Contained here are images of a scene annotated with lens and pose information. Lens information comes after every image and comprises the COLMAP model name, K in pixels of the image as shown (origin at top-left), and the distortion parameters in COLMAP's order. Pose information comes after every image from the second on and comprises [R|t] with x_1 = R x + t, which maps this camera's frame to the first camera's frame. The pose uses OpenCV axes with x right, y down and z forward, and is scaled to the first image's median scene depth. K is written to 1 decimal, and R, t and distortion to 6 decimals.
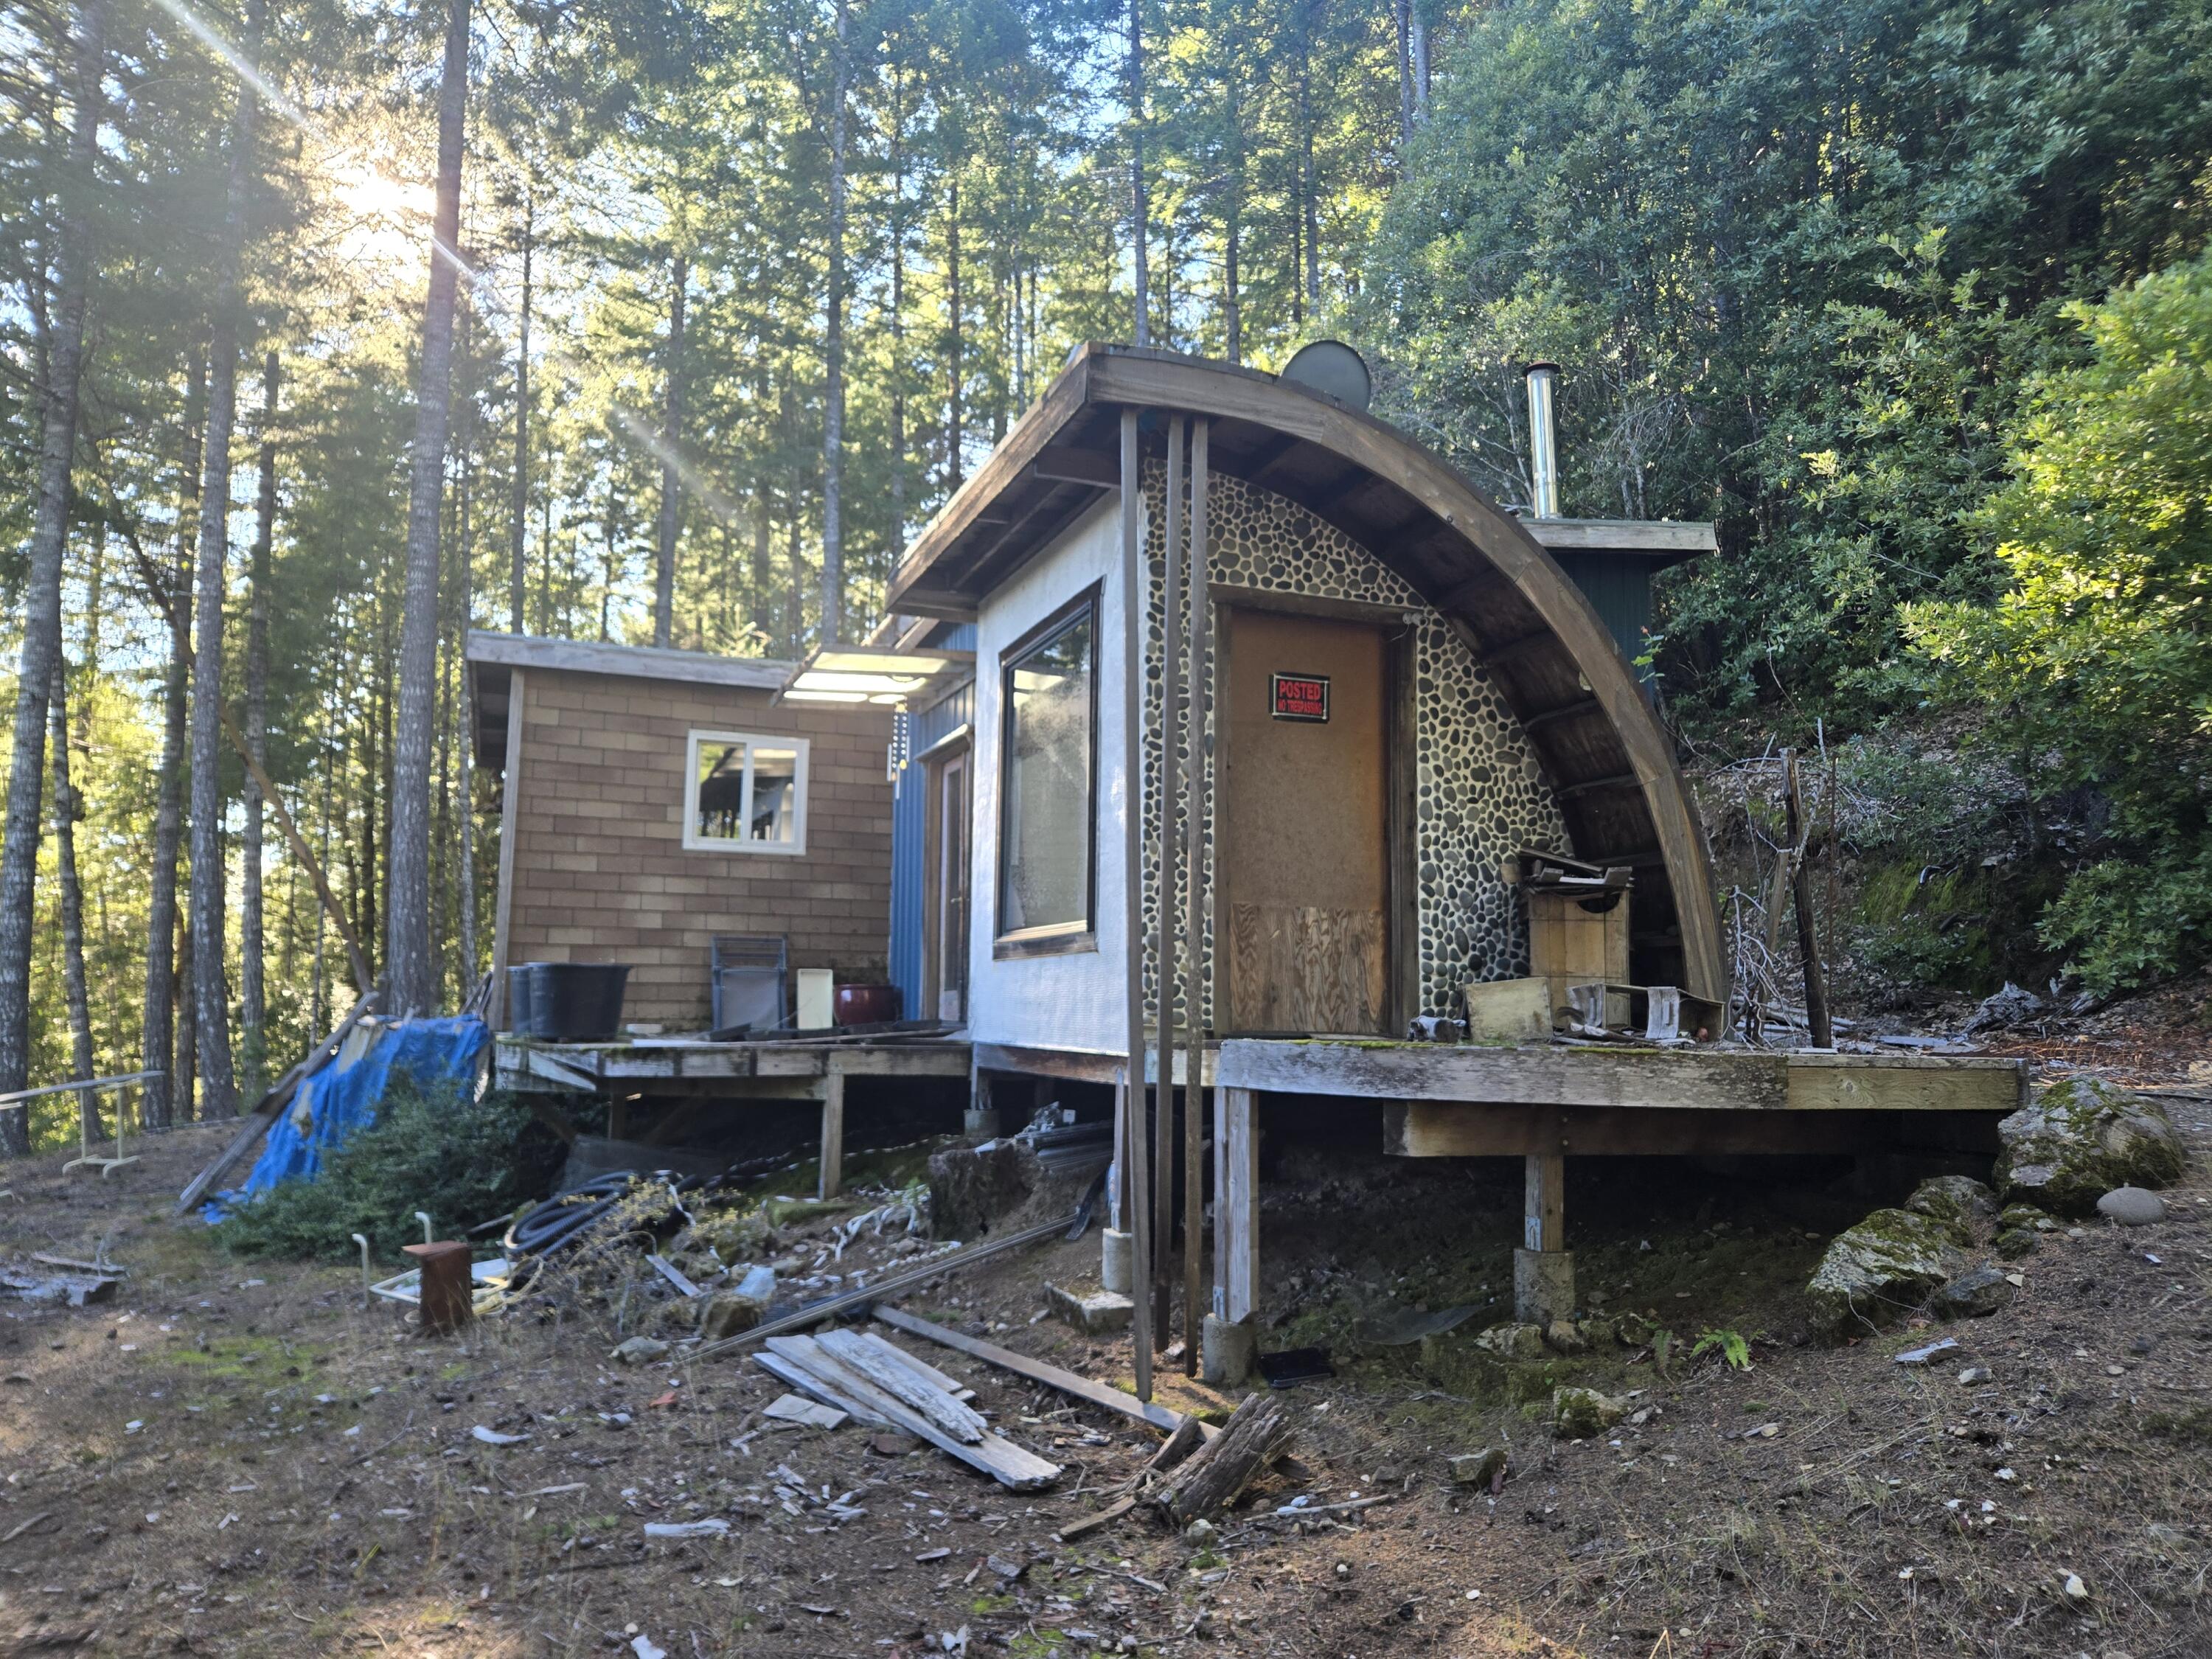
lens RADIAL K [[1495.5, 0, 1111.0], [0, 1495.5, 822.1], [0, 0, 1]] dist [0.041199, -0.017532]
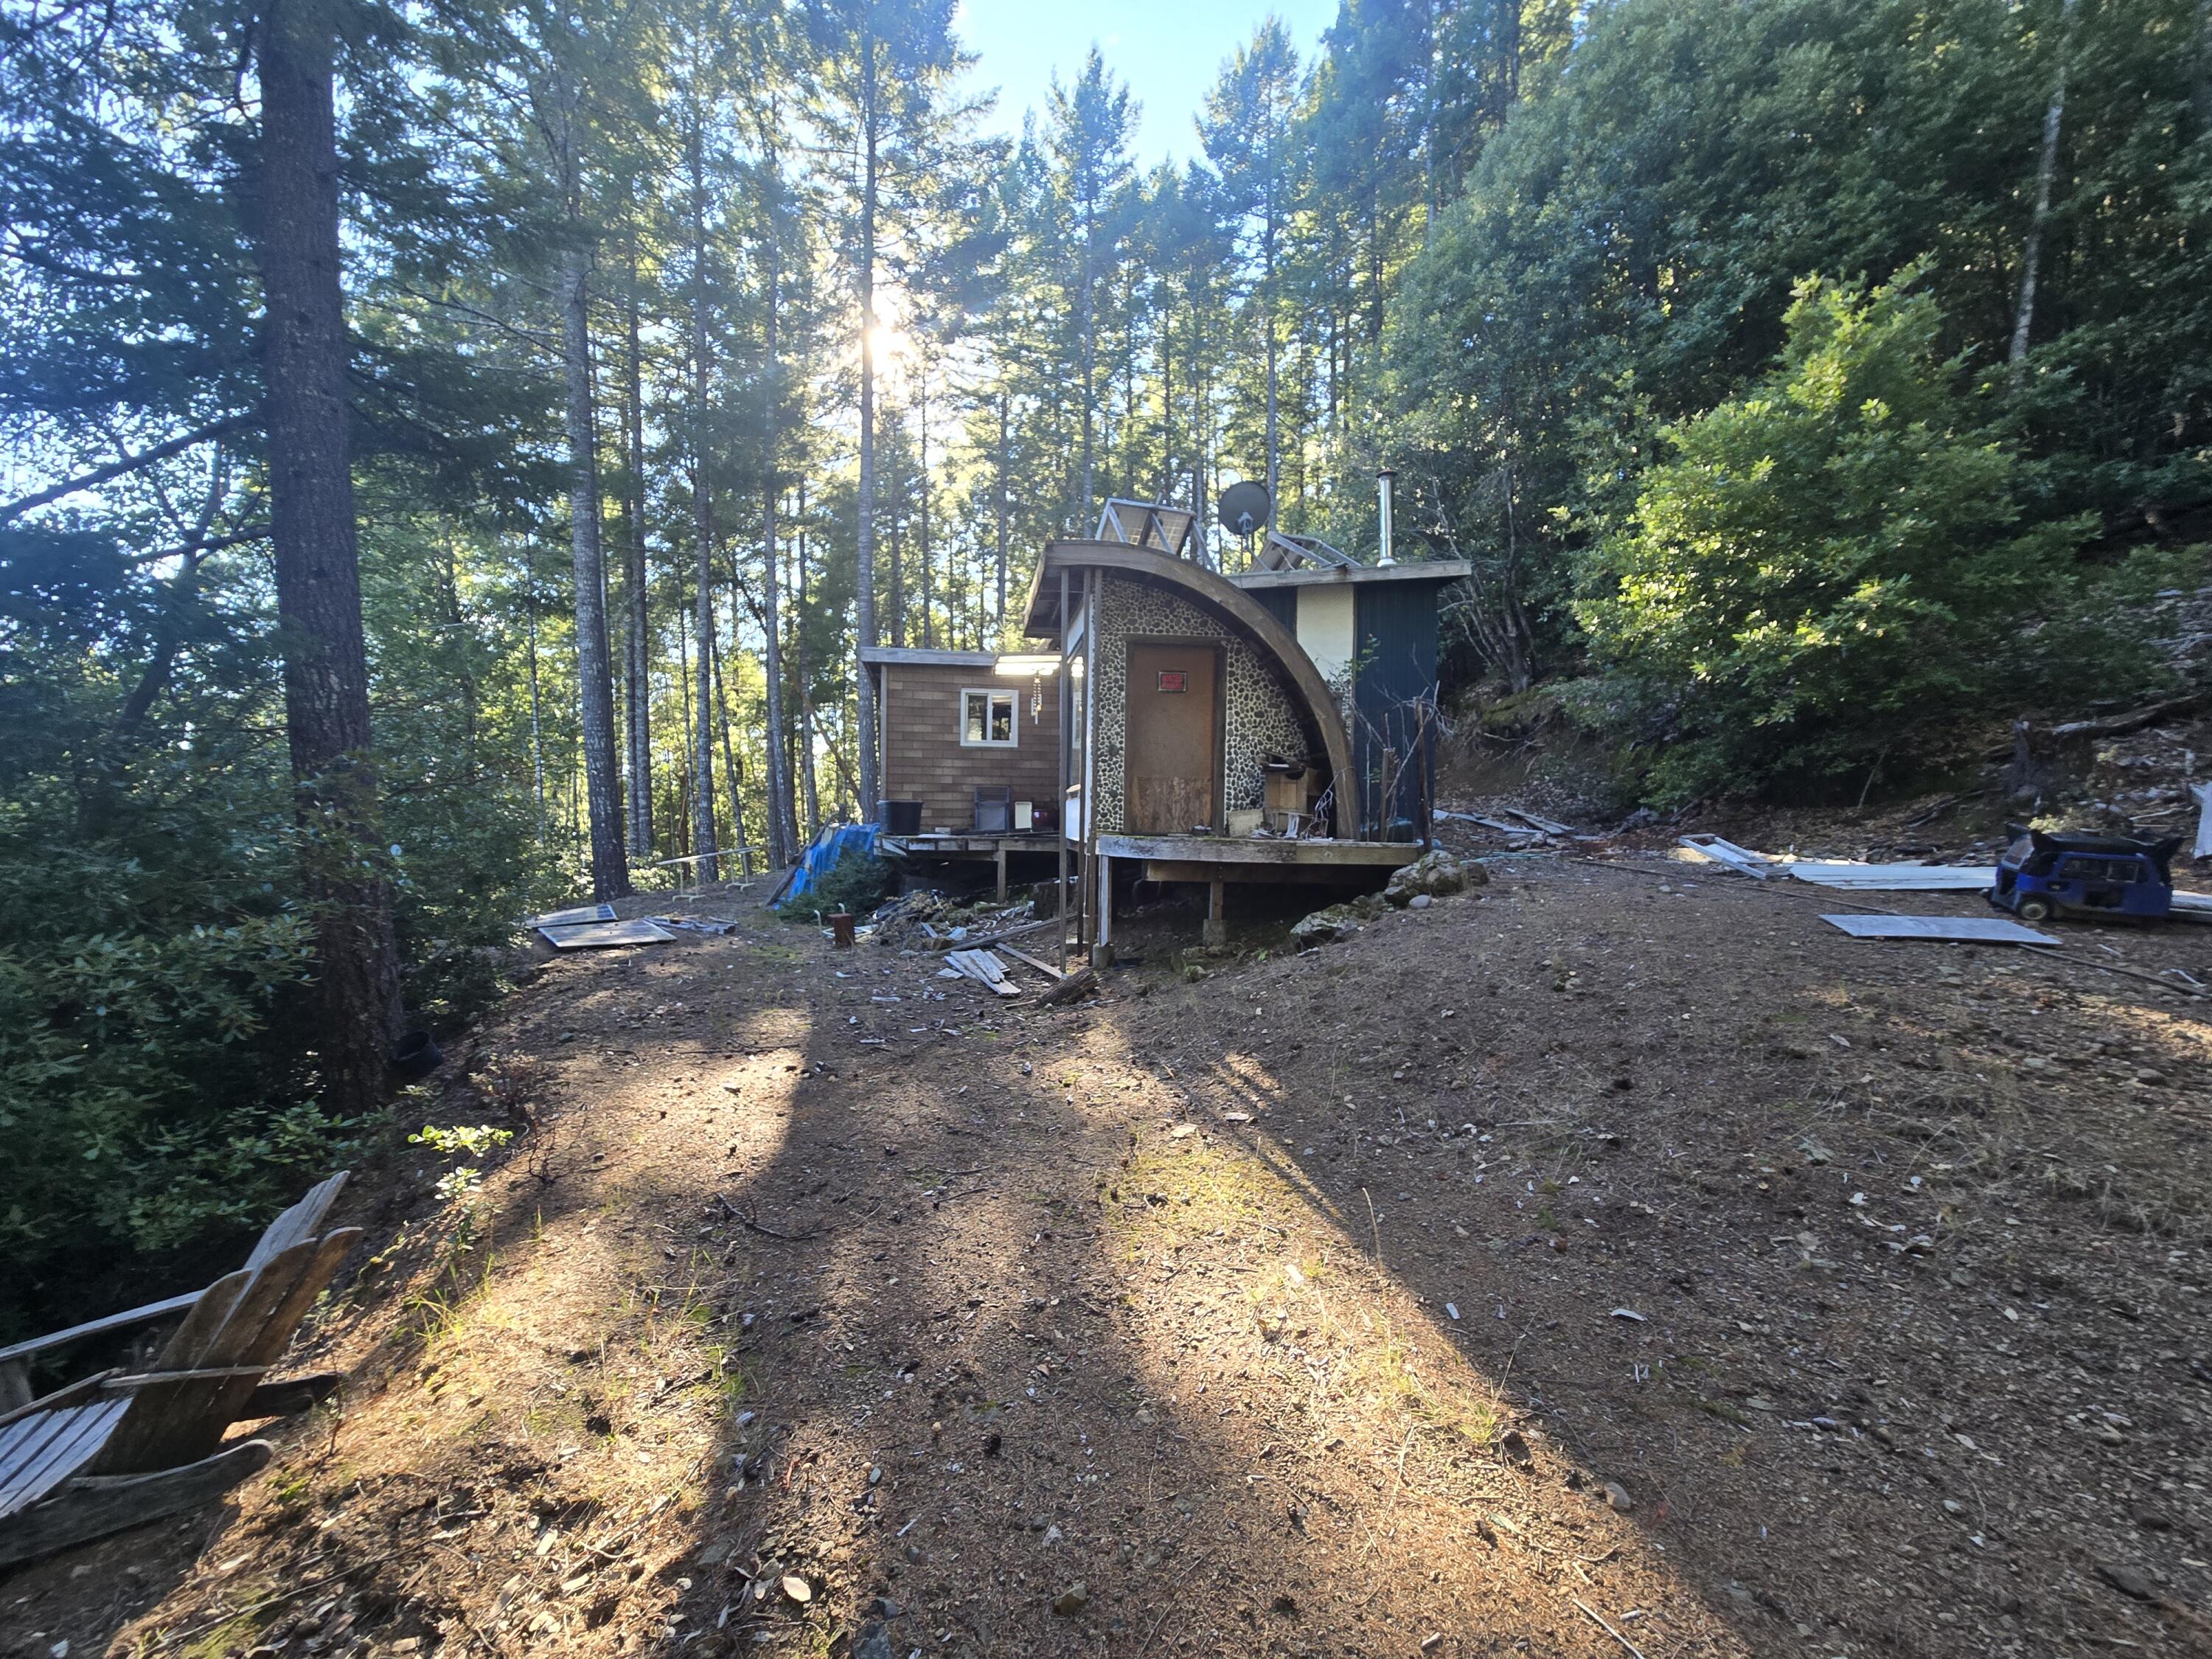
lens RADIAL K [[908.8, 0, 1095.6], [0, 908.8, 840.4], [0, 0, 1]] dist [-0.001243, 0.000148]
pose [[0.971899, 0.005377, -0.235336, 0.232617], [0.029550, 0.989044, 0.144632, -0.034868], [0.233535, -0.147522, 0.961092, -0.242047]]
